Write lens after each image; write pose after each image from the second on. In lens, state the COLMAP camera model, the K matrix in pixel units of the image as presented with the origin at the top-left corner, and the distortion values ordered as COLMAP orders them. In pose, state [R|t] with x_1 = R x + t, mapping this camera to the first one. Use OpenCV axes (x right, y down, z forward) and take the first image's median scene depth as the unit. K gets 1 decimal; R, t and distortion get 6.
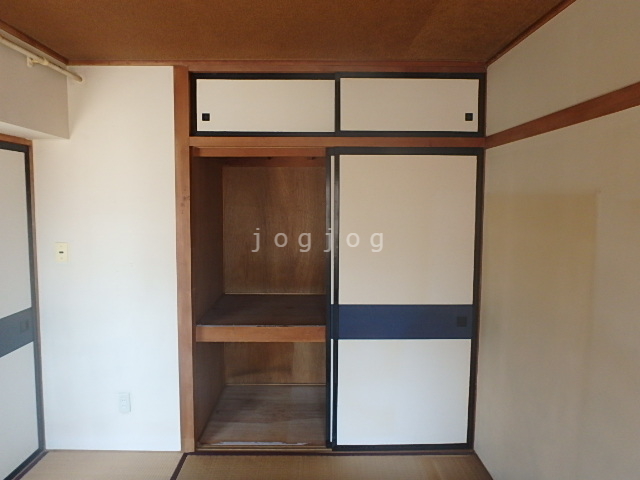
lens RADIAL K [[400.8, 0, 319.0], [0, 400.8, 228.3], [0, 0, 1]] dist [-0.029545, -0.000144]
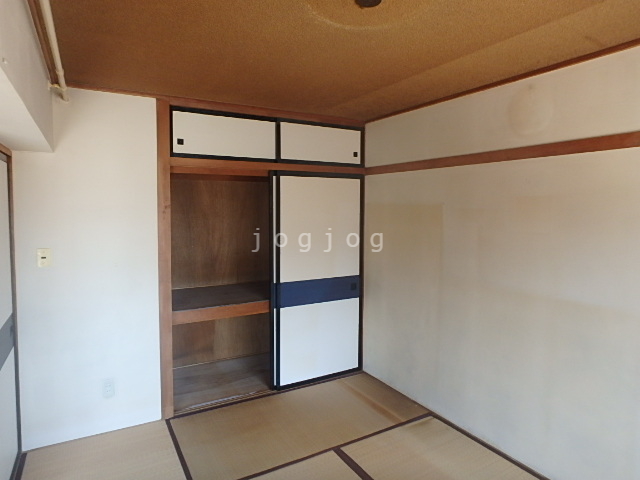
lens RADIAL K [[400.8, 0, 319.0], [0, 400.8, 228.3], [0, 0, 1]] dist [-0.029545, -0.000144]
pose [[0.870383, -0.027829, 0.491588, -0.521101], [0.034577, 0.999391, -0.004645, 0.012239], [-0.491160, 0.021041, 0.870815, -0.288697]]
